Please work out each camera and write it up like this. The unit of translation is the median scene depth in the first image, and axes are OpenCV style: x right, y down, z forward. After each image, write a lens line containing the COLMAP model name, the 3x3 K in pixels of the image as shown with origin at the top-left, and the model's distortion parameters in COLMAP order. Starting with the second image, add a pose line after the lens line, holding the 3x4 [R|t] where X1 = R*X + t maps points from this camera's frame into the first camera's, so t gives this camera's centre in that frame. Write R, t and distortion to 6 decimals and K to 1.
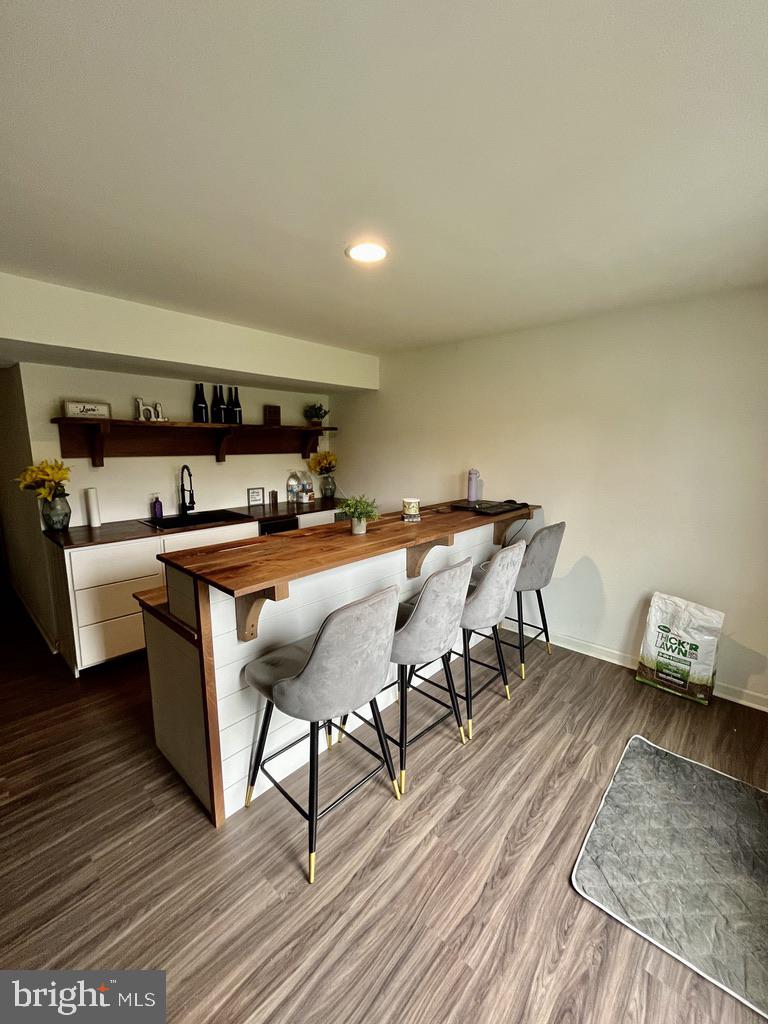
lens RADIAL K [[413.2, 0, 385.4], [0, 413.2, 508.0], [0, 0, 1]] dist [-0.002965, 0.000087]
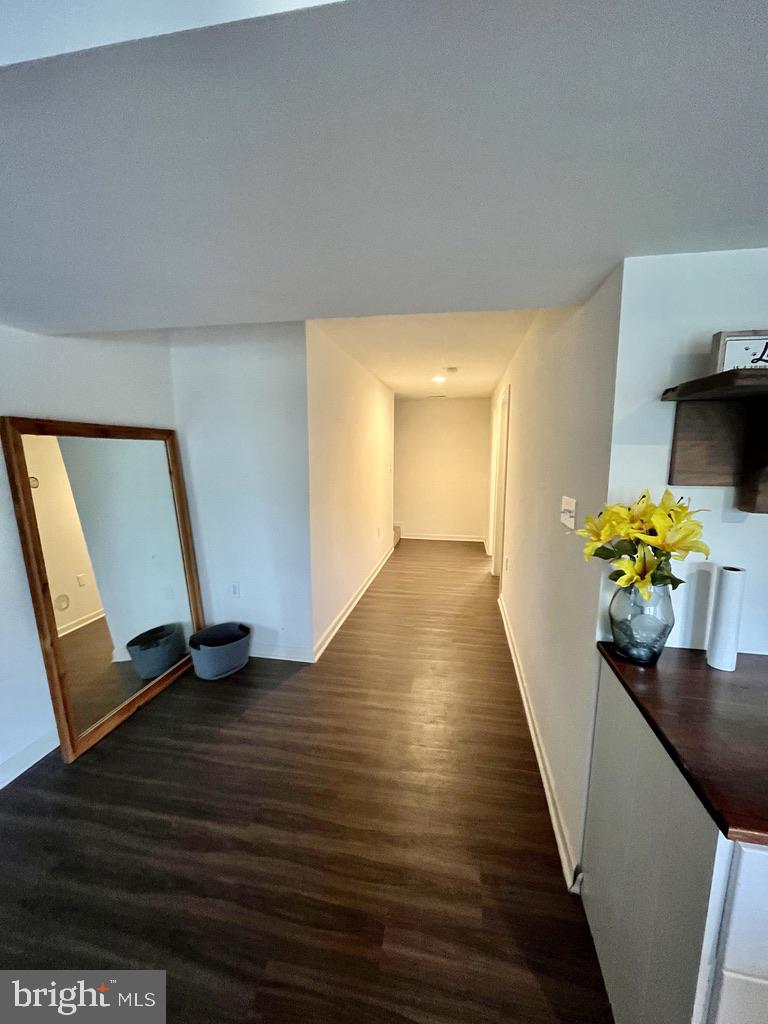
lens RADIAL K [[413.2, 0, 385.4], [0, 413.2, 508.0], [0, 0, 1]] dist [-0.002965, 0.000087]
pose [[0.529291, 0.117892, -0.840210, -0.580932], [-0.133425, 0.989543, 0.054794, -0.082379], [0.837883, 0.083103, 0.539486, 0.538962]]
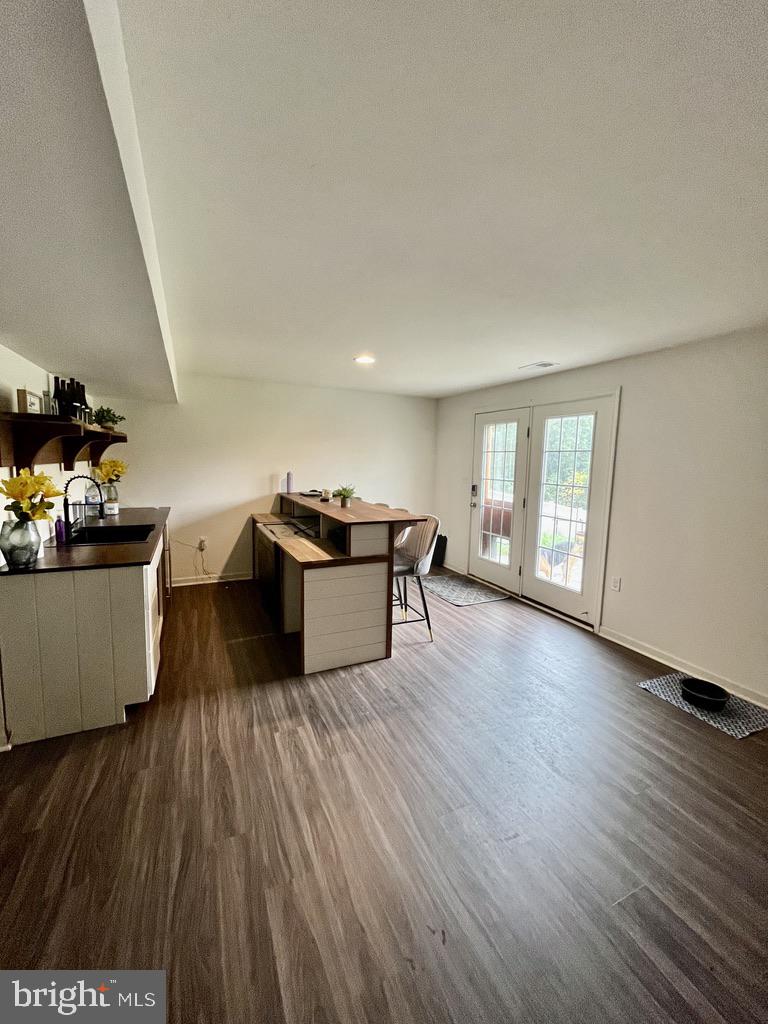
lens RADIAL K [[418.6, 0, 385.9], [0, 418.6, 508.2], [0, 0, 1]] dist [0.000295, 0.000069]
pose [[0.383352, -0.101825, 0.917972, -1.187964], [0.119524, 0.991016, 0.060013, -0.014172], [-0.915836, 0.086713, 0.392078, 0.114948]]
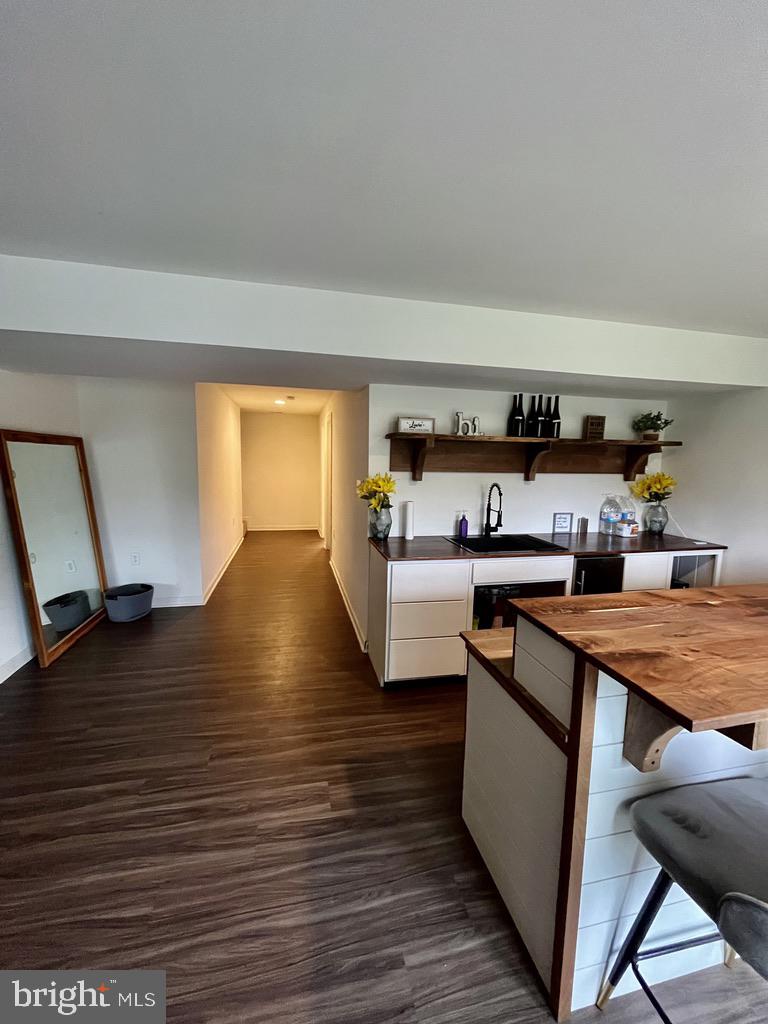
lens RADIAL K [[413.2, 0, 385.4], [0, 413.2, 508.0], [0, 0, 1]] dist [-0.002965, 0.000087]
pose [[0.819863, 0.082212, -0.566626, -0.183725], [-0.105778, 0.994351, -0.008781, -0.016865], [0.562703, 0.067136, 0.823928, 0.125512]]
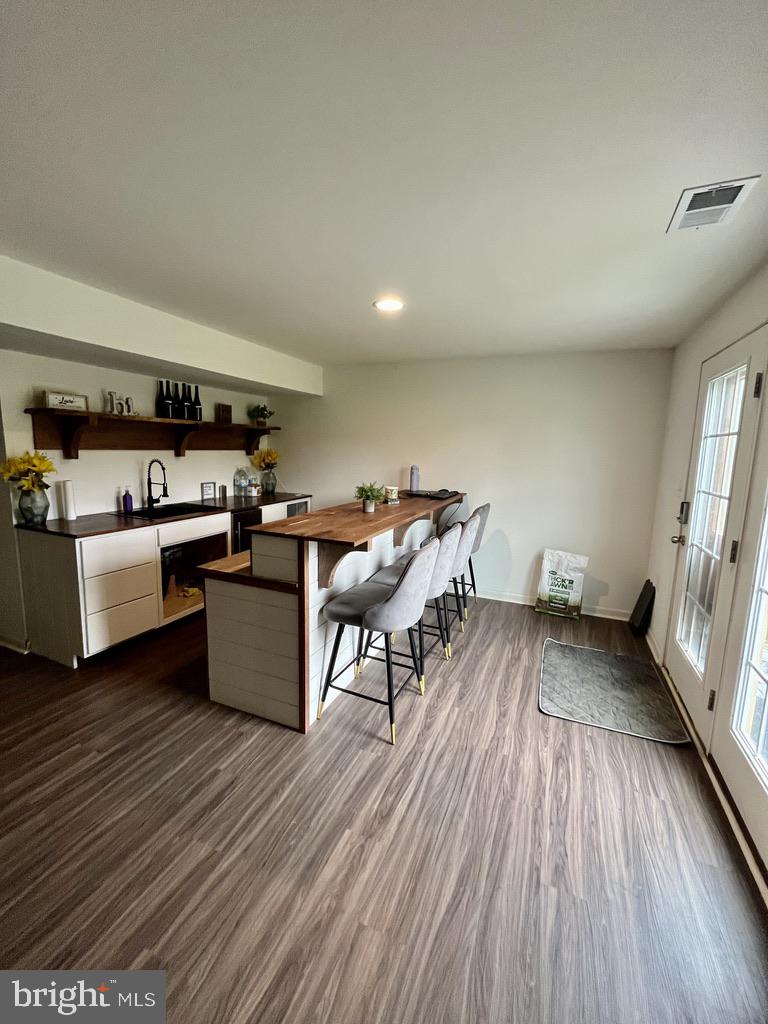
lens RADIAL K [[414.7, 0, 384.4], [0, 414.7, 507.5], [0, 0, 1]] dist [-0.002524, -0.000136]
pose [[0.944372, -0.023685, 0.328025, -0.328851], [0.025125, 0.999684, -0.000153, 0.036033], [-0.327918, 0.008386, 0.944669, -0.185646]]
